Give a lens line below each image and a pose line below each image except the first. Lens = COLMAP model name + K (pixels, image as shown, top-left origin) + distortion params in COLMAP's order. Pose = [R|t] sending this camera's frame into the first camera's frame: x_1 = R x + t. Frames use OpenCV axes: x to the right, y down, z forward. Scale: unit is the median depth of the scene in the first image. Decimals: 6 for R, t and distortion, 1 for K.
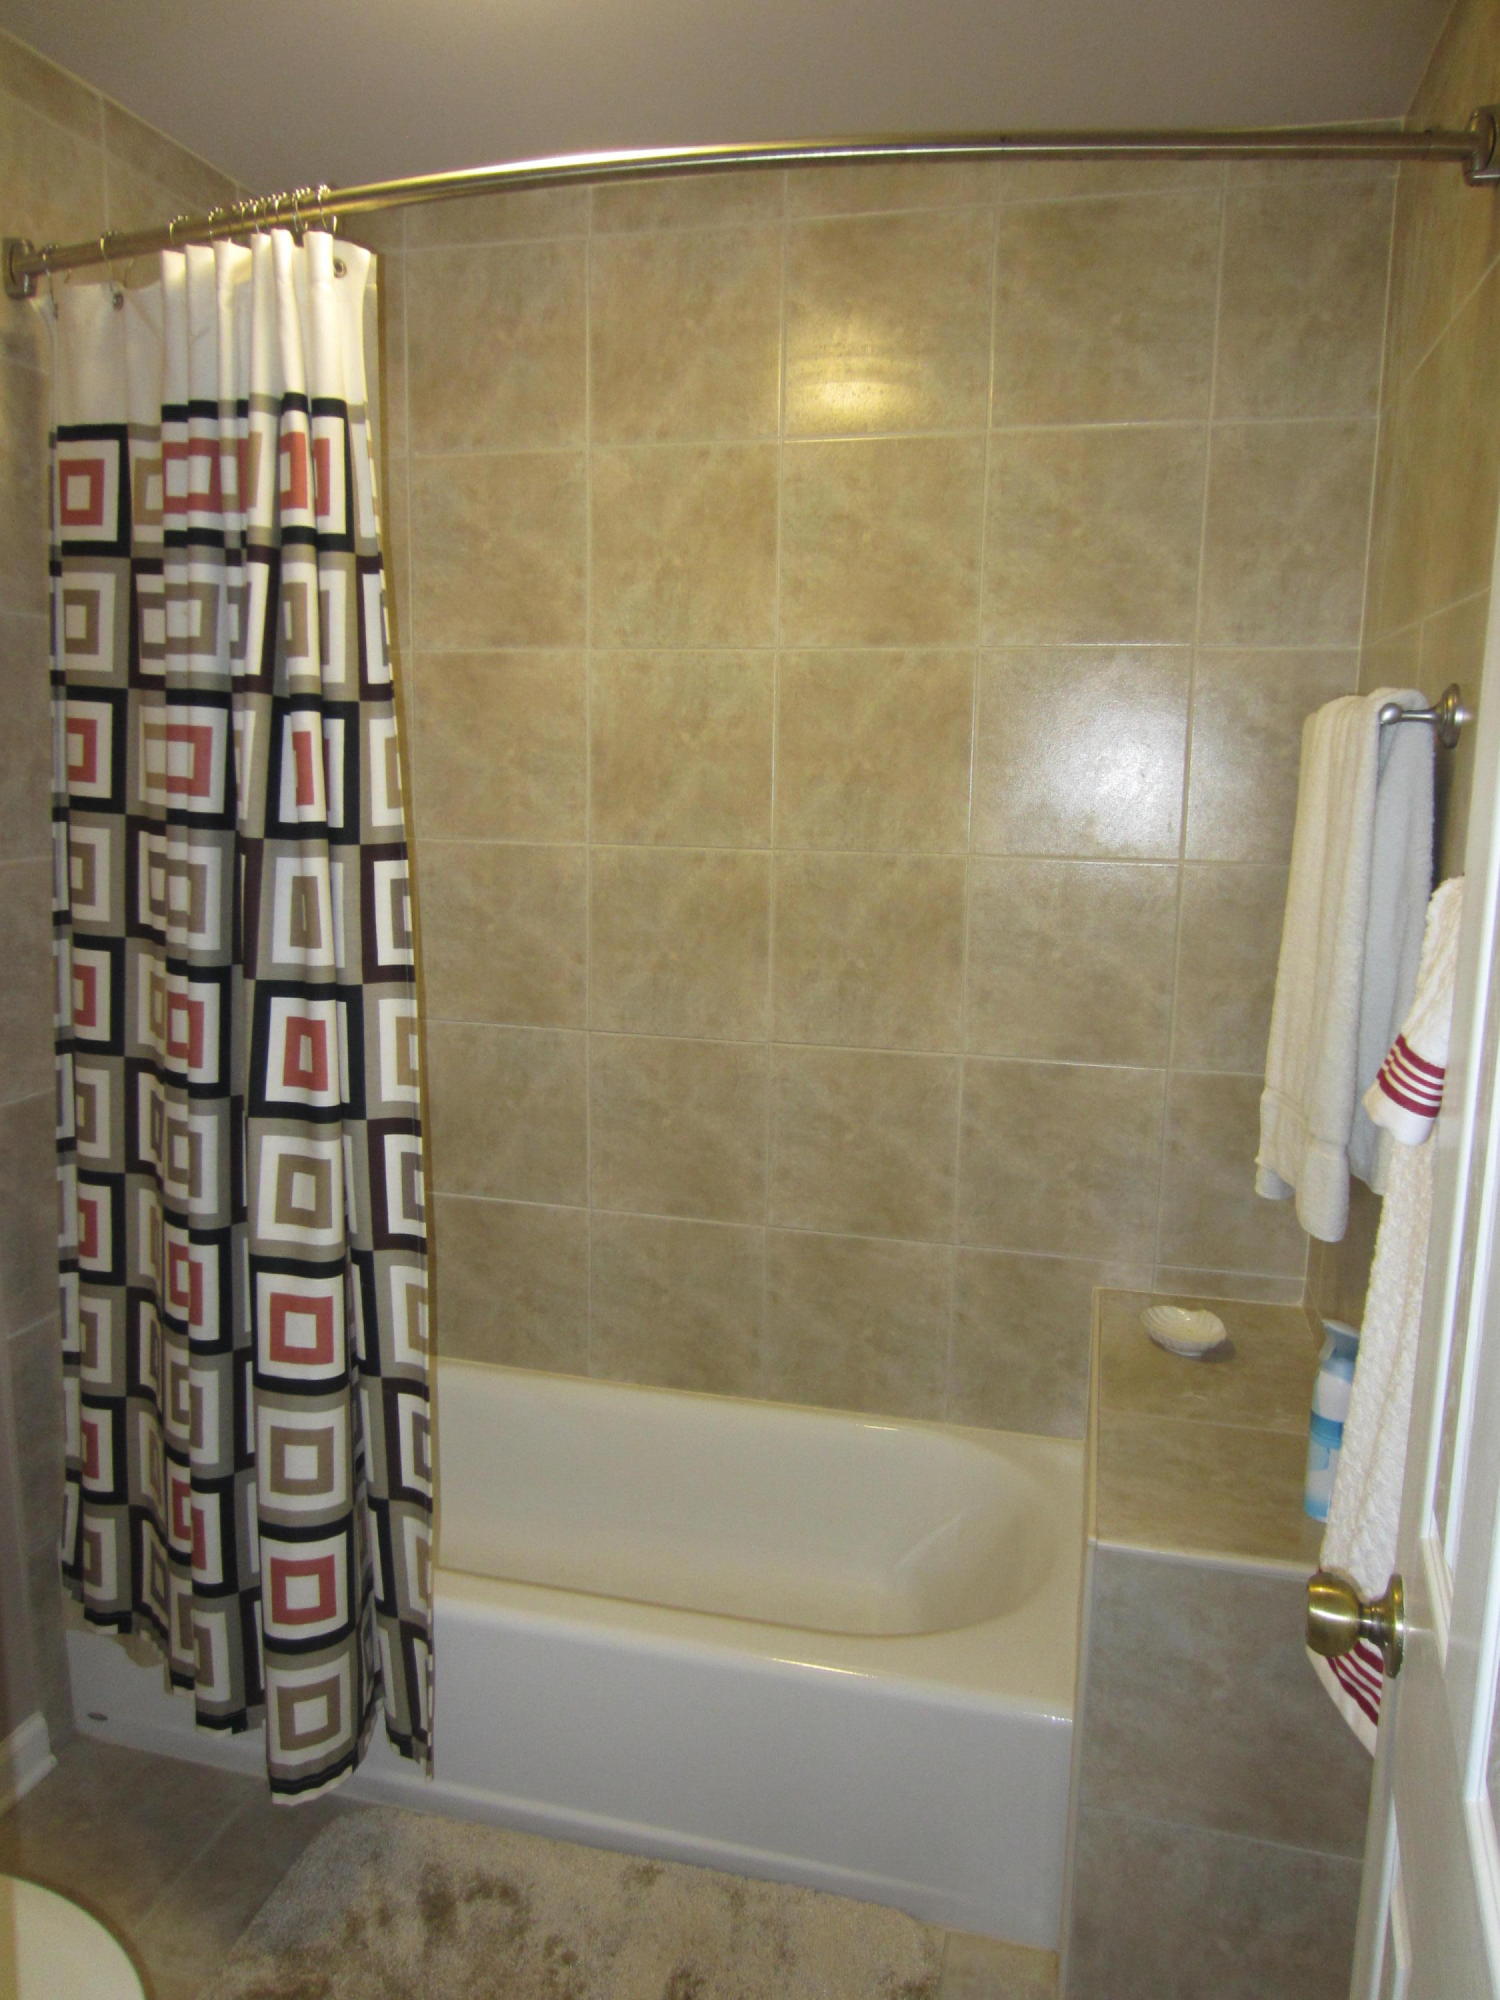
lens RADIAL K [[1443.6, 0, 751.1], [0, 1443.6, 994.9], [0, 0, 1]] dist [-0.025656, 0.017171]
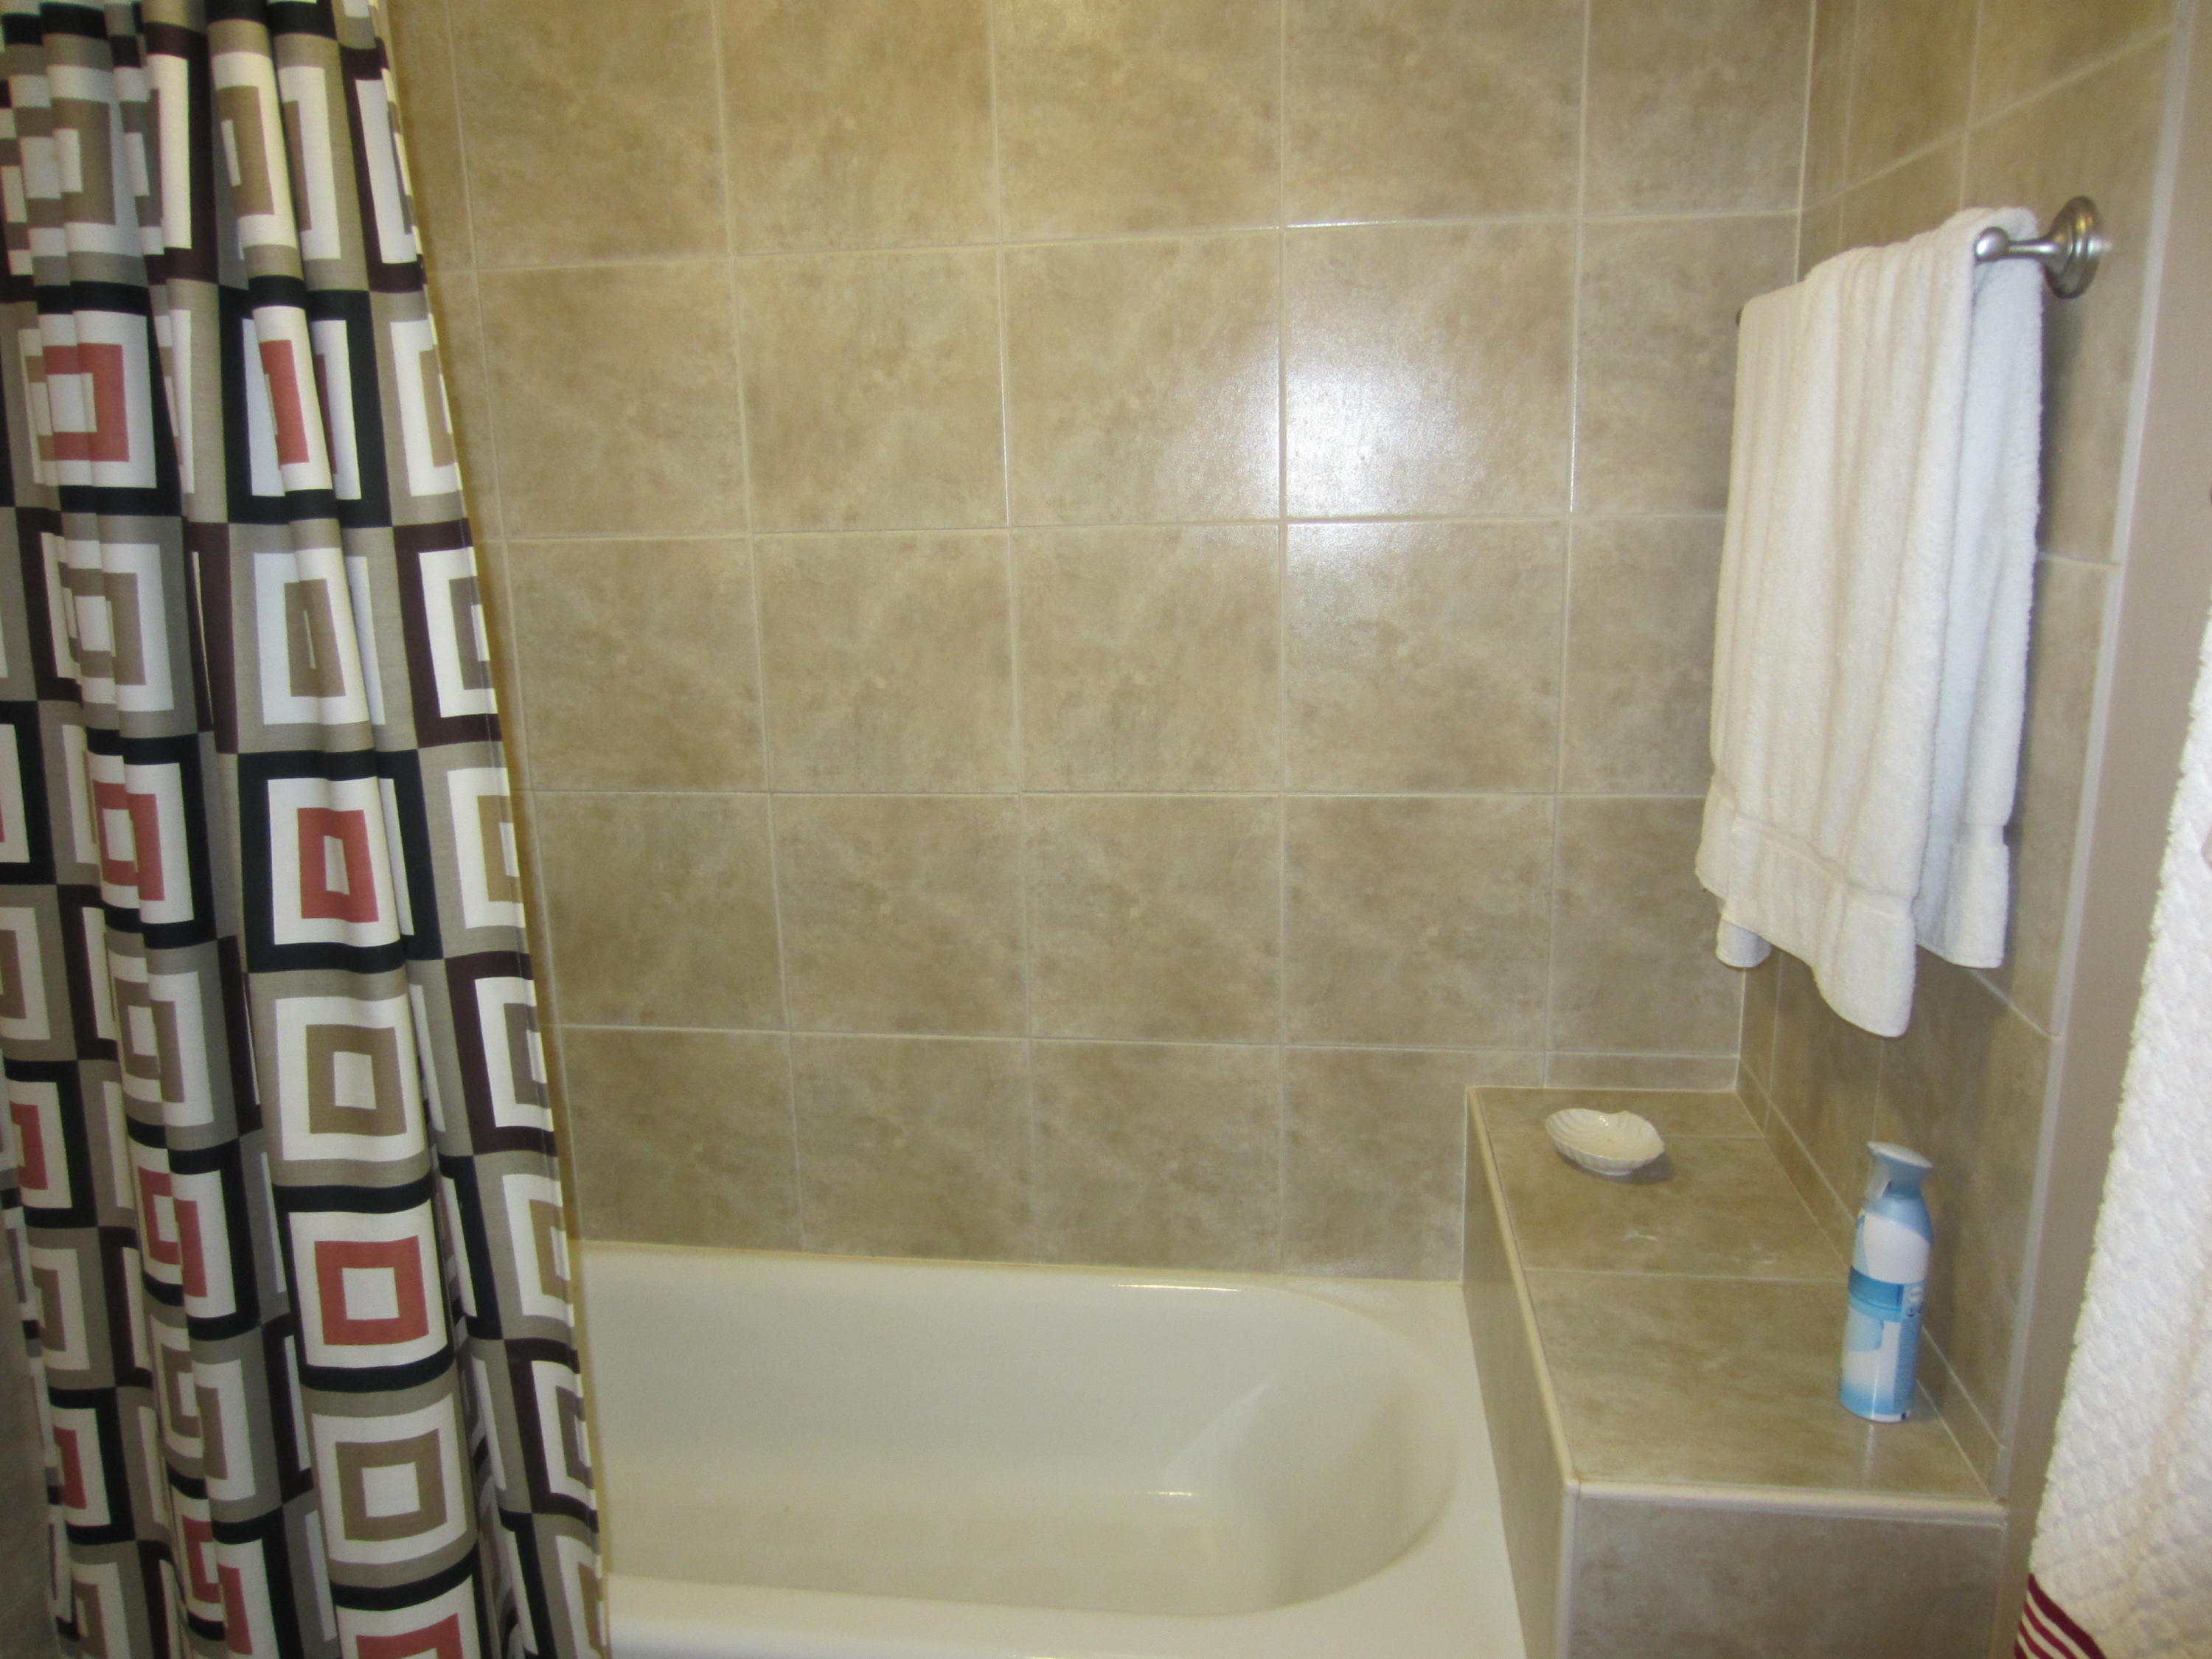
lens RADIAL K [[1596.6, 0, 1107.8], [0, 1596.6, 829.9], [0, 0, 1]] dist [-0.025656, 0.017171]
pose [[0.992173, -0.066232, 0.105859, -0.034317], [0.059146, 0.995880, 0.068739, -0.001869], [-0.109976, -0.061940, 0.992002, 0.209707]]
